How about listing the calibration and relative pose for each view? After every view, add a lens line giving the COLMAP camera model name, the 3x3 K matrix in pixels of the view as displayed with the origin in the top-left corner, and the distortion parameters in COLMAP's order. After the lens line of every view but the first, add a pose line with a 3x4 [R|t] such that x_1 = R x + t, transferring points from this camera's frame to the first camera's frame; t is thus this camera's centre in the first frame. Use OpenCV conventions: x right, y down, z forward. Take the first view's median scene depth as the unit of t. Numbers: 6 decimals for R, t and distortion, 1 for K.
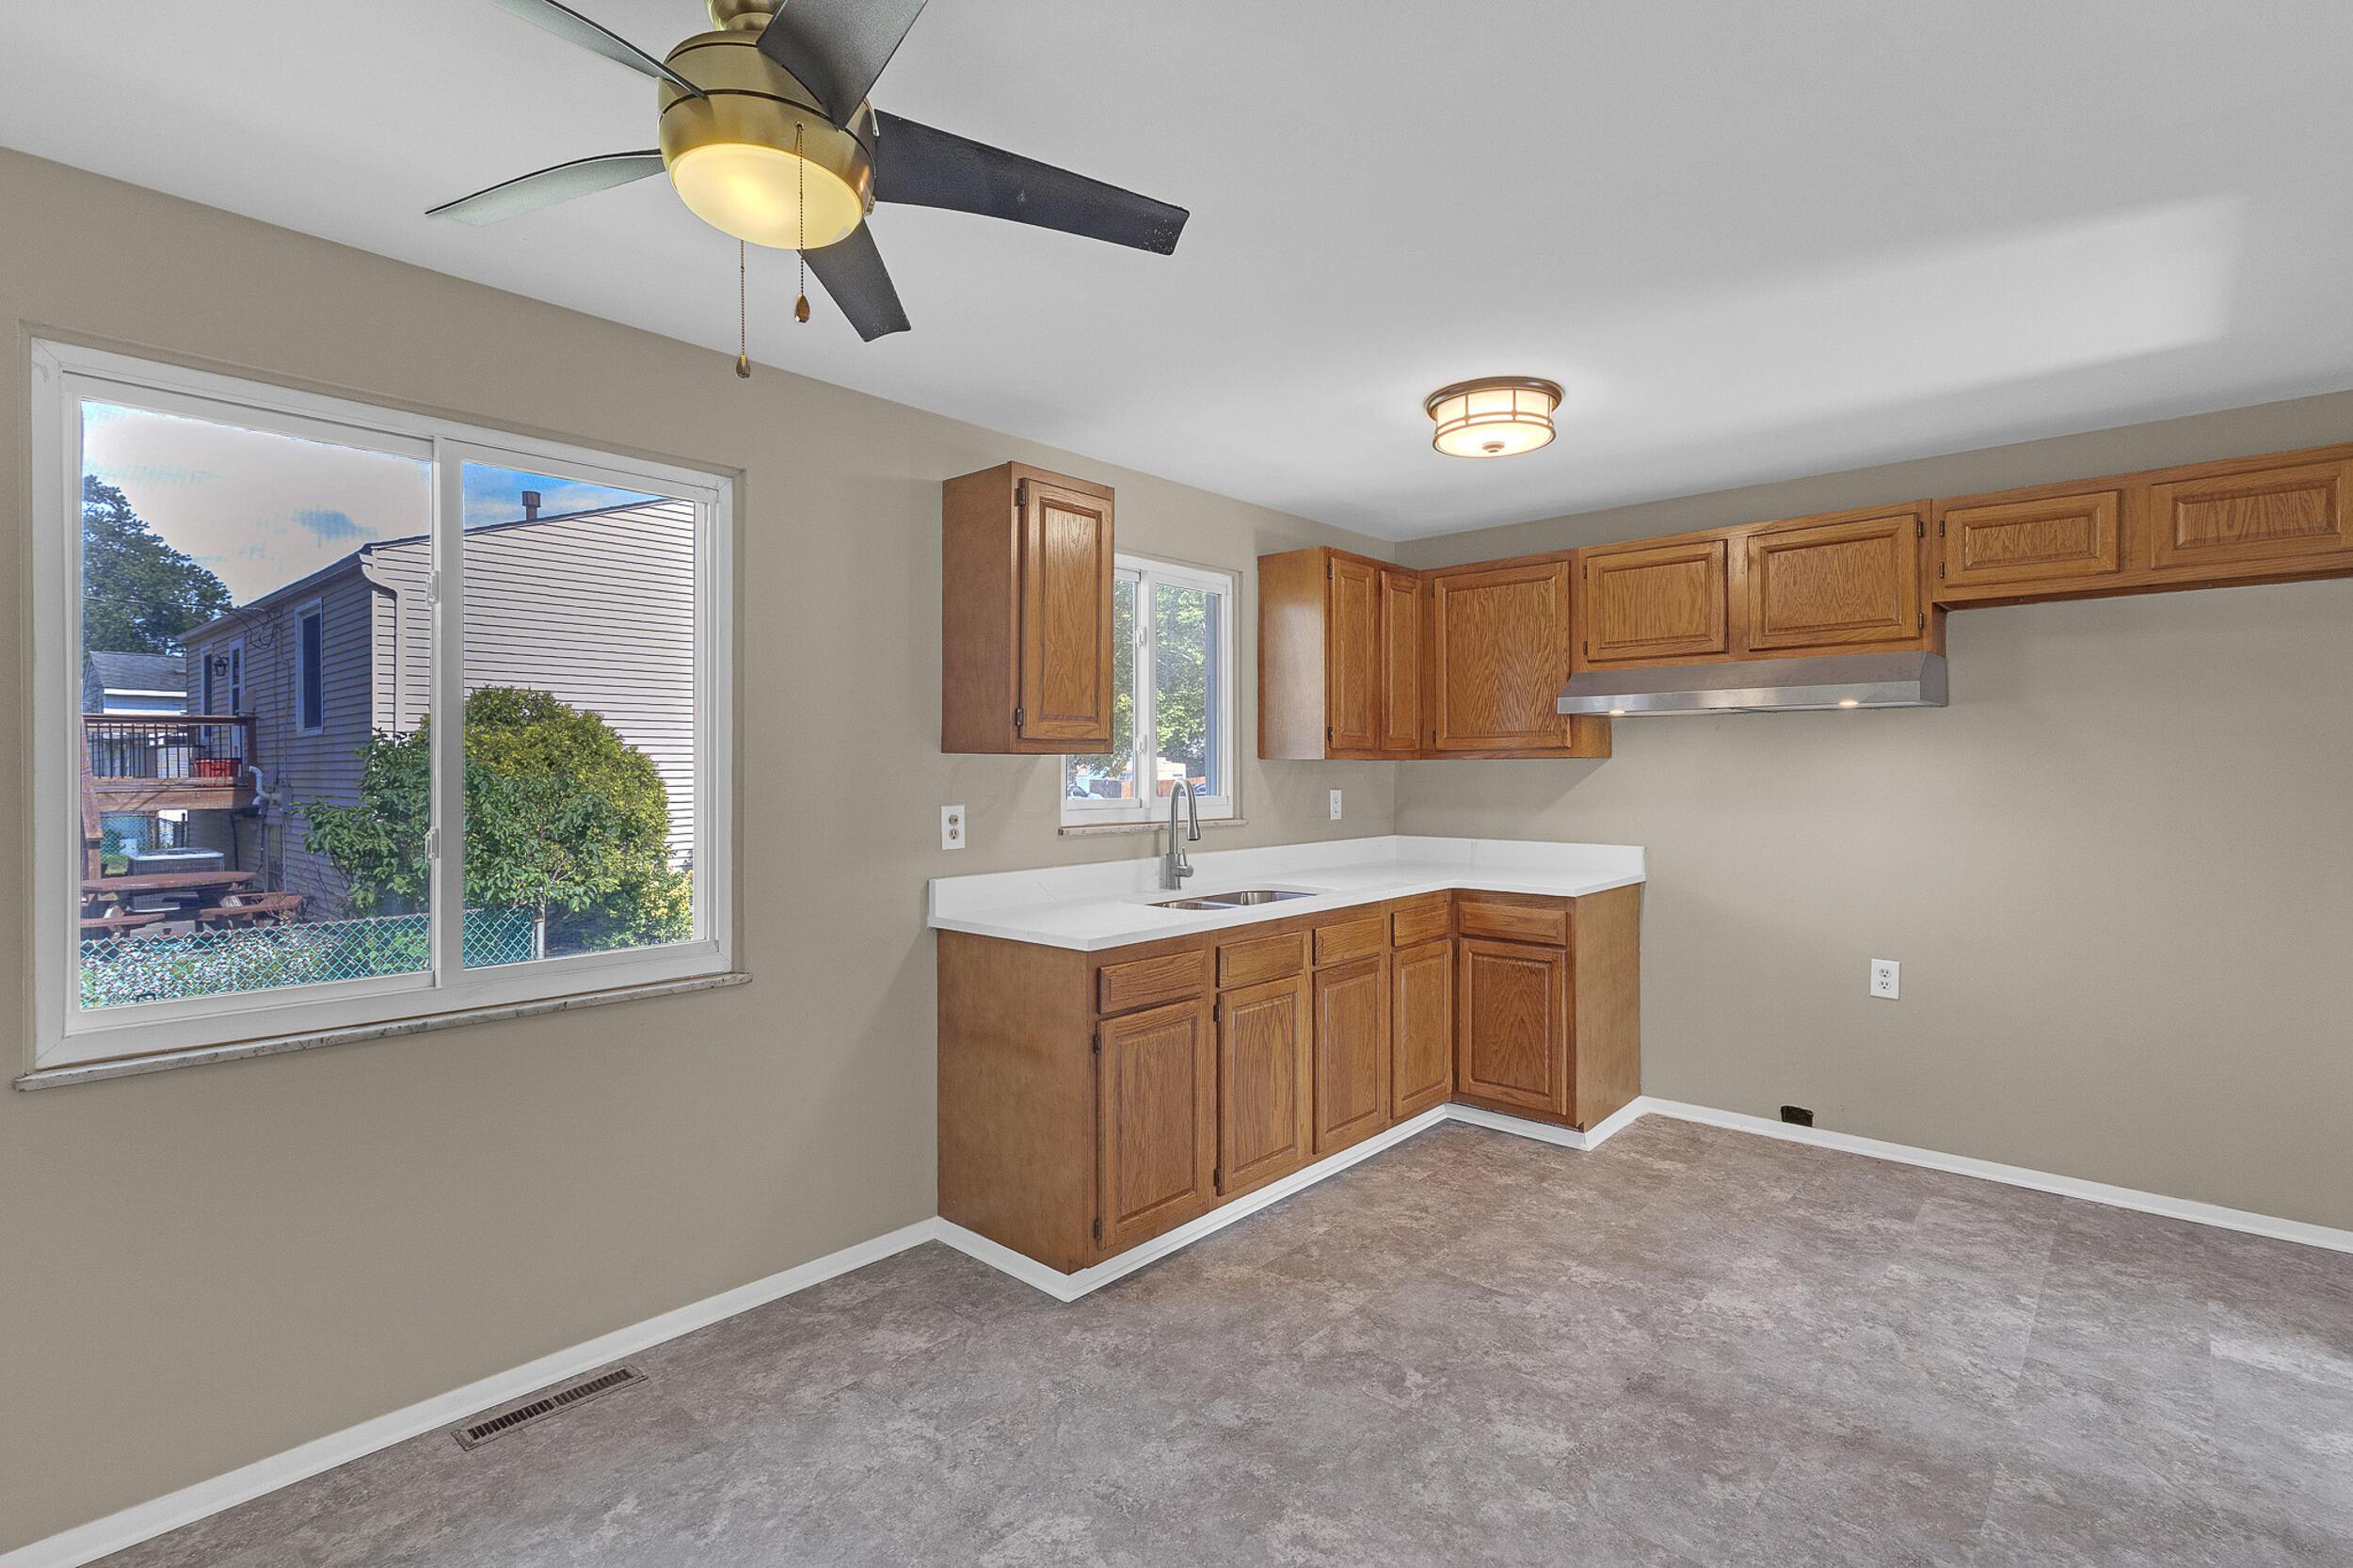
lens RADIAL K [[1112.9, 0, 1170.0], [0, 1112.9, 766.8], [0, 0, 1]] dist [-0.001654, 0.000439]
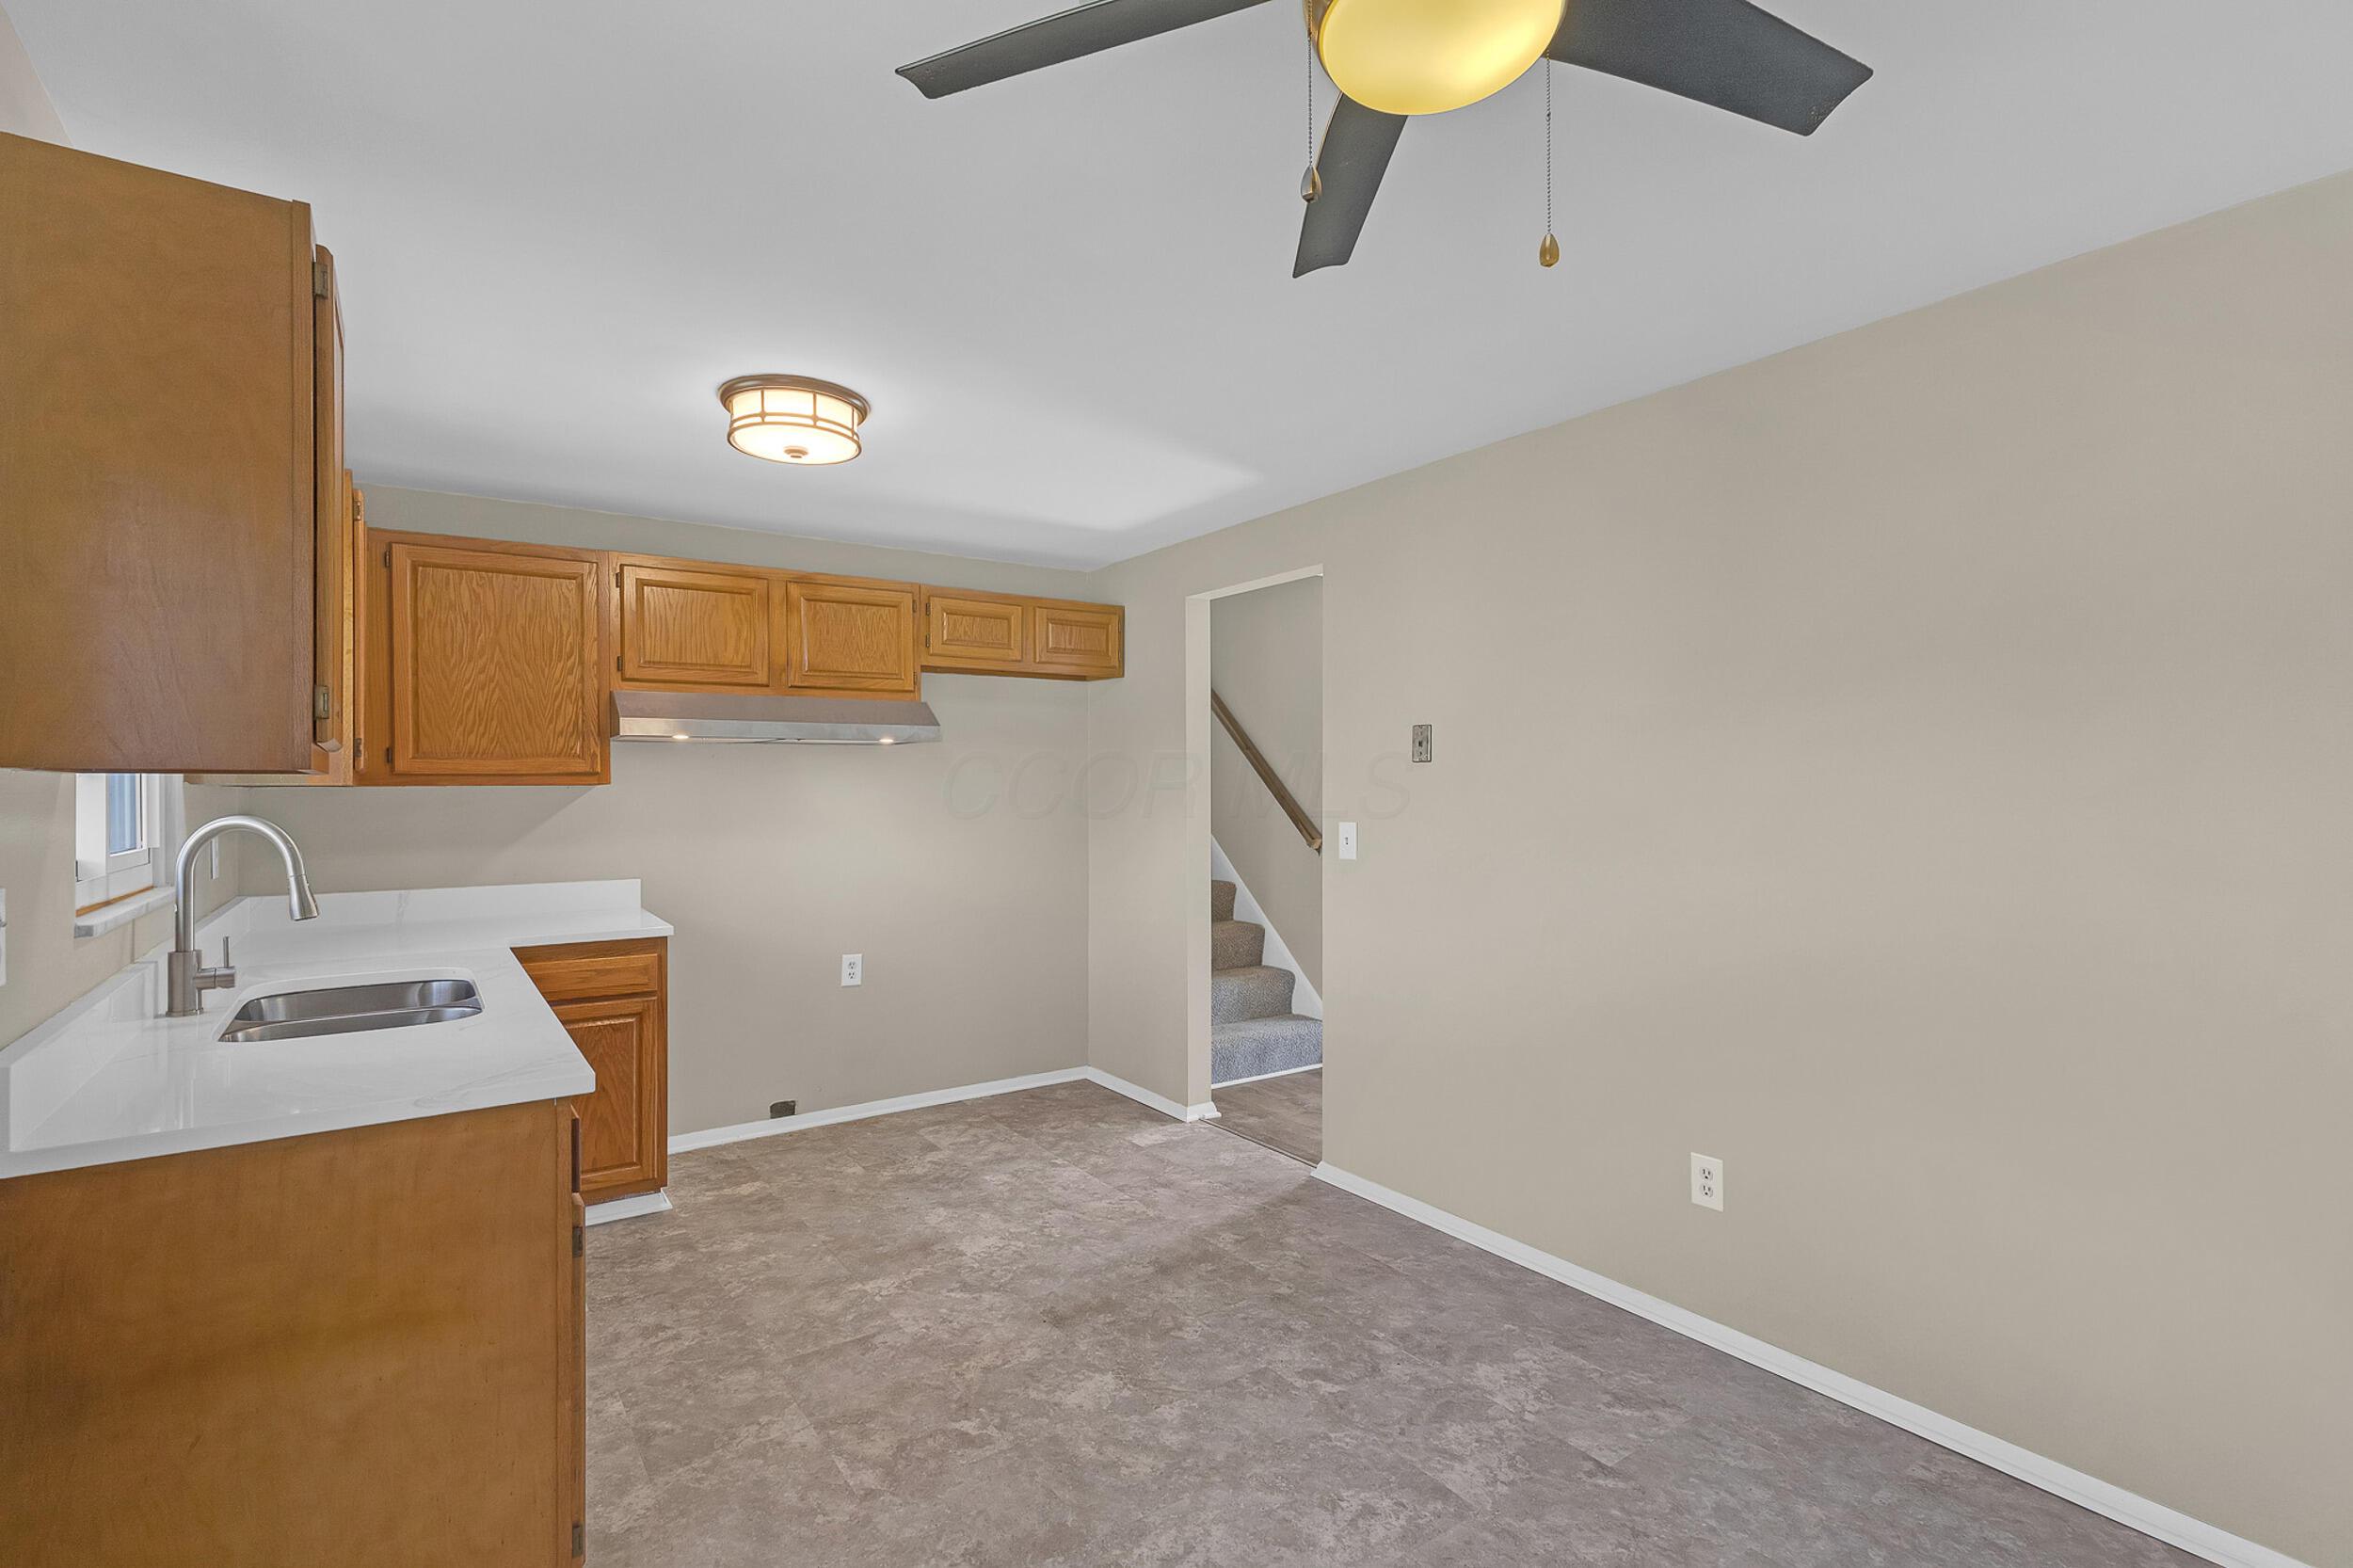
lens RADIAL K [[1094.3, 0, 1176.5], [0, 1094.3, 784.0], [0, 0, 1]] dist [-0.002681, 0.000285]
pose [[0.218323, 0.005349, 0.975862, -0.546676], [0.004789, 0.999967, -0.006553, -0.000903], [-0.975865, 0.006104, 0.218291, 0.498923]]
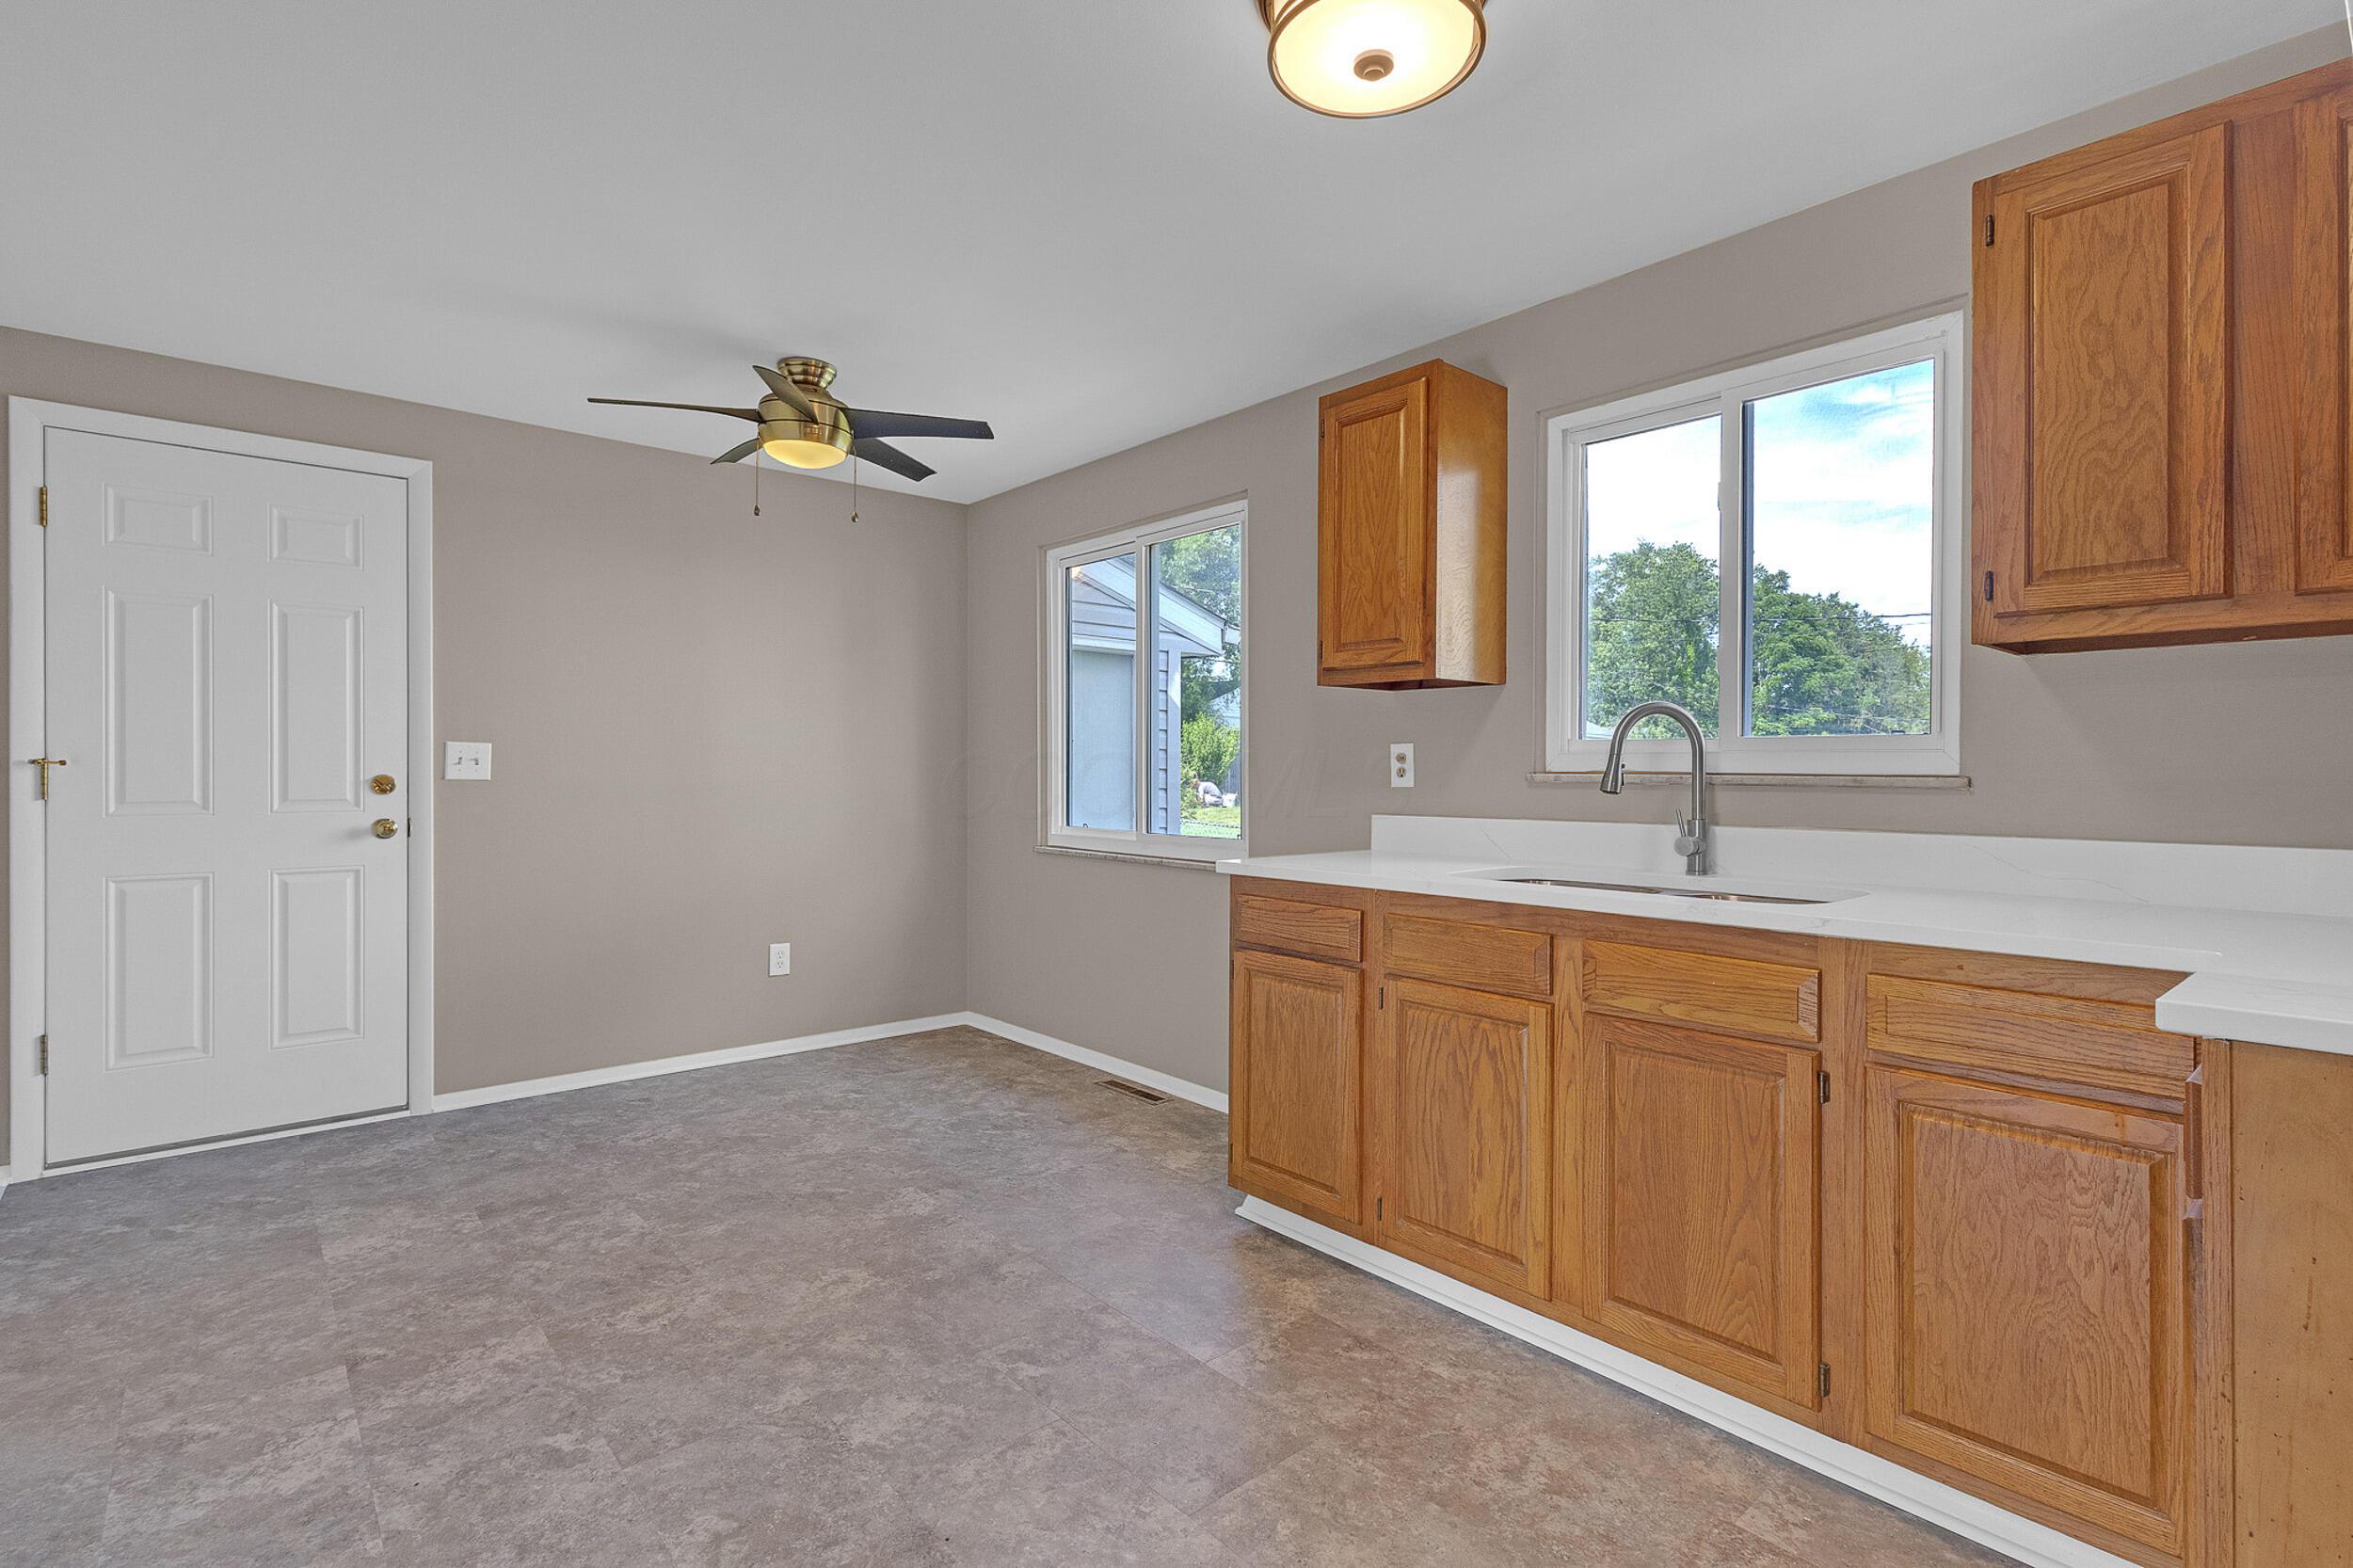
lens RADIAL K [[1094.3, 0, 1176.5], [0, 1094.3, 784.0], [0, 0, 1]] dist [-0.002681, 0.000285]
pose [[-0.117809, 0.010604, -0.992980, 0.856409], [-0.009065, 0.999890, 0.011754, 0.065123], [0.992995, 0.010386, -0.117700, 0.985765]]
